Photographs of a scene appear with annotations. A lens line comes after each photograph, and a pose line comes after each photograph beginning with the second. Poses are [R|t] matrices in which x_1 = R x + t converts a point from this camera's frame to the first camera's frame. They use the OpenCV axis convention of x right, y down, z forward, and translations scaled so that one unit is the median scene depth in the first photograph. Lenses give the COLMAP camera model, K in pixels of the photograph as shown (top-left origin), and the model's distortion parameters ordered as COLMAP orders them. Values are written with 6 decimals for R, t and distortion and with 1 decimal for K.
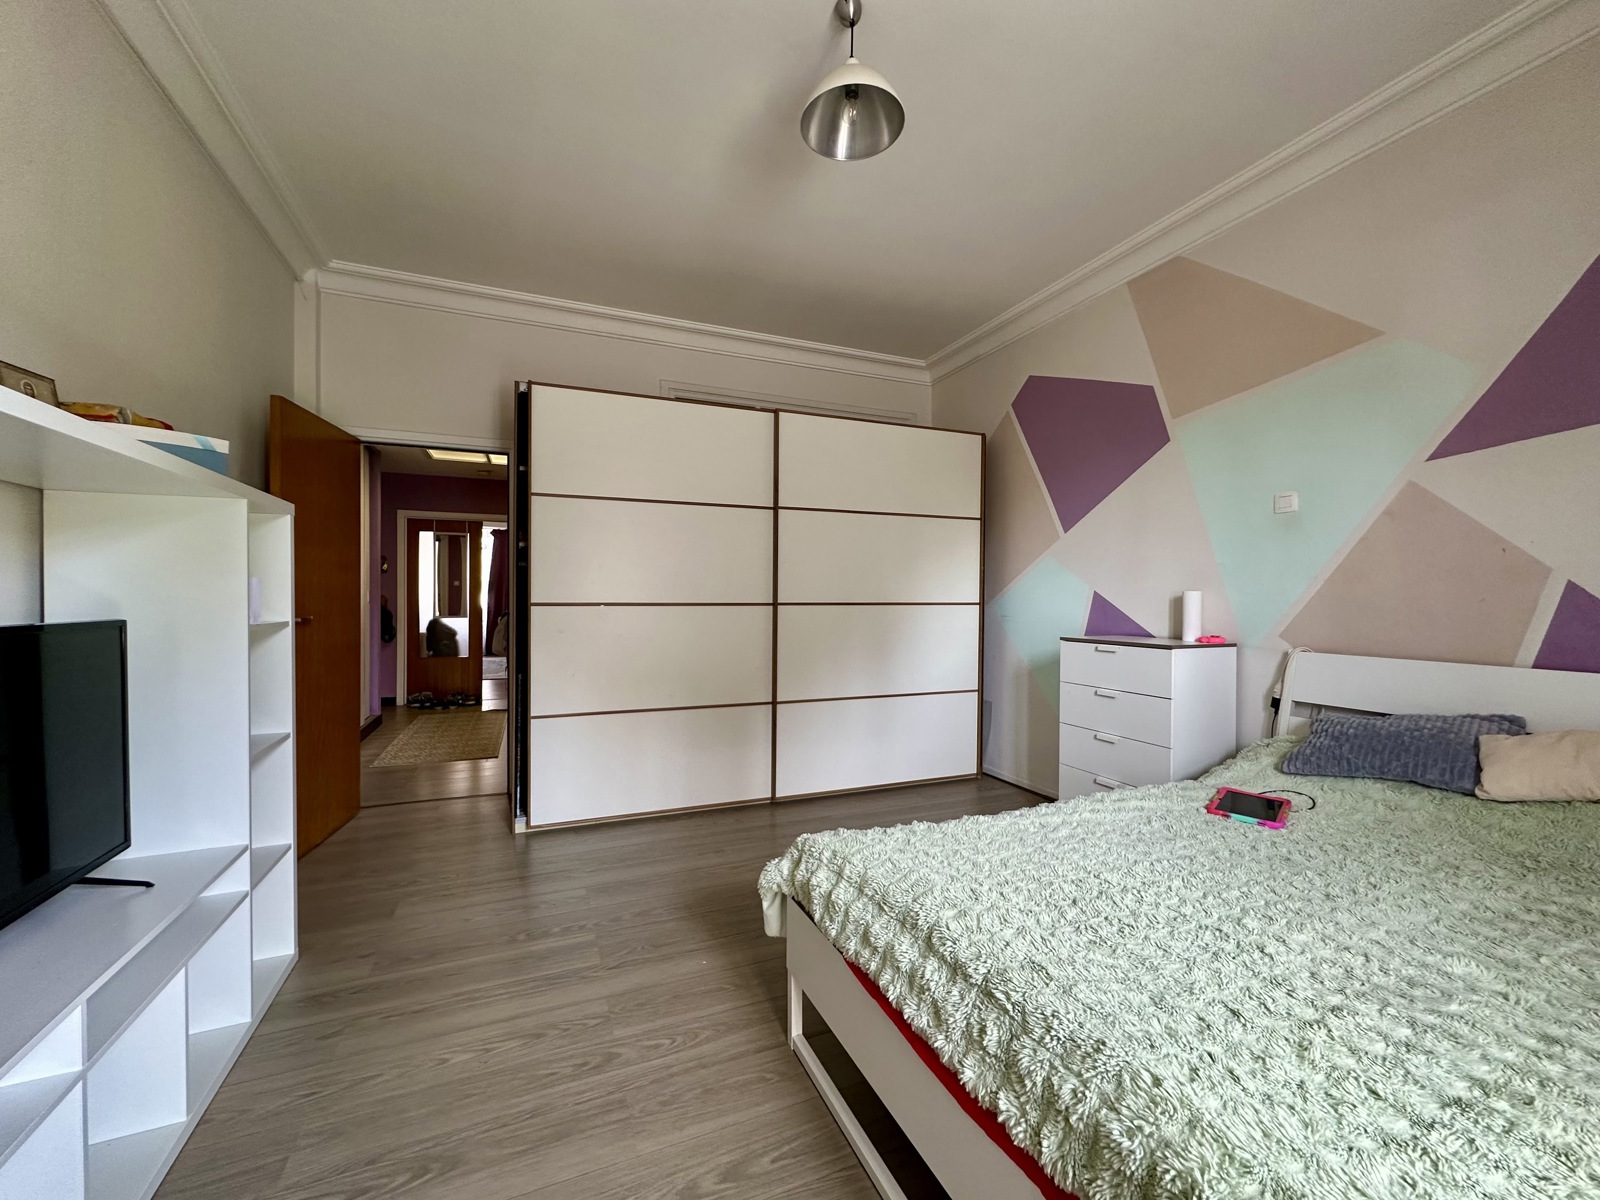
lens RADIAL K [[637.4, 0, 802.7], [0, 637.4, 598.8], [0, 0, 1]] dist [-0.000709, -0.000071]
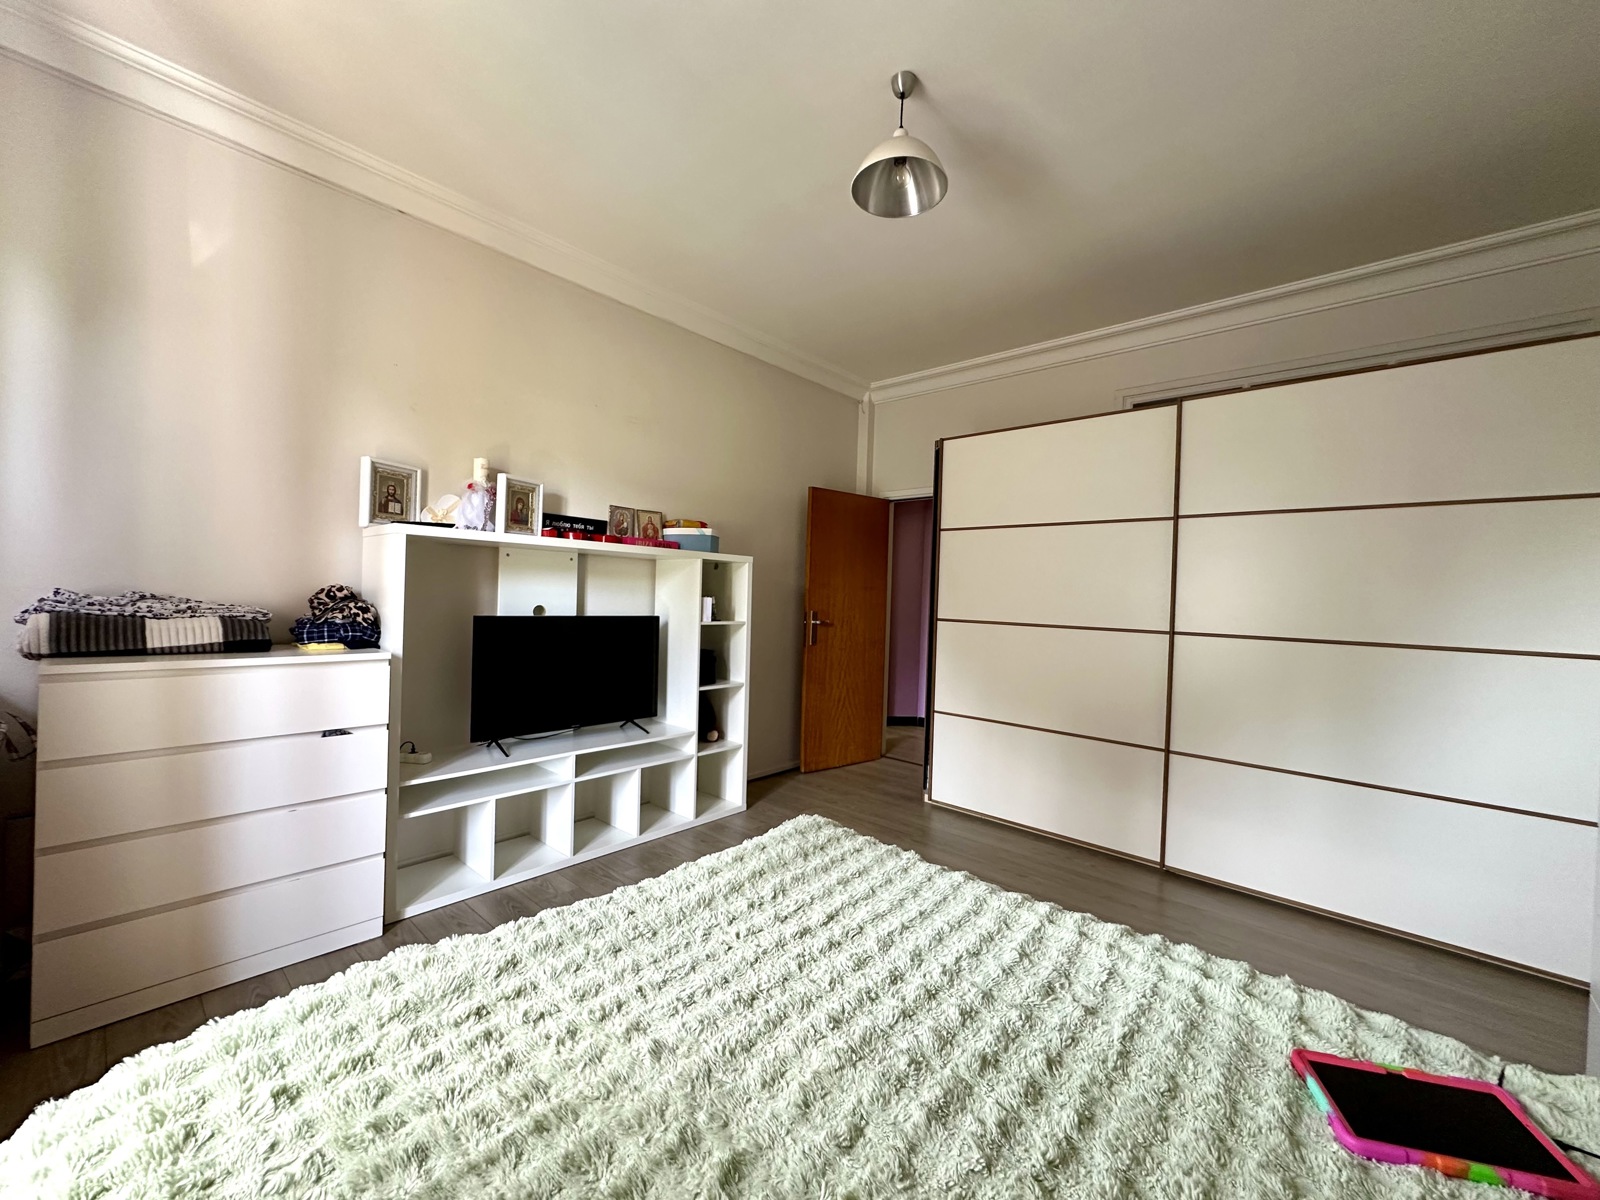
lens RADIAL K [[637.4, 0, 802.7], [0, 637.4, 598.8], [0, 0, 1]] dist [-0.000709, -0.000071]
pose [[0.426864, 0.016093, -0.904173, 0.669816], [-0.033842, 0.999426, 0.001812, -0.028786], [0.903683, 0.029825, 0.427163, 0.273465]]
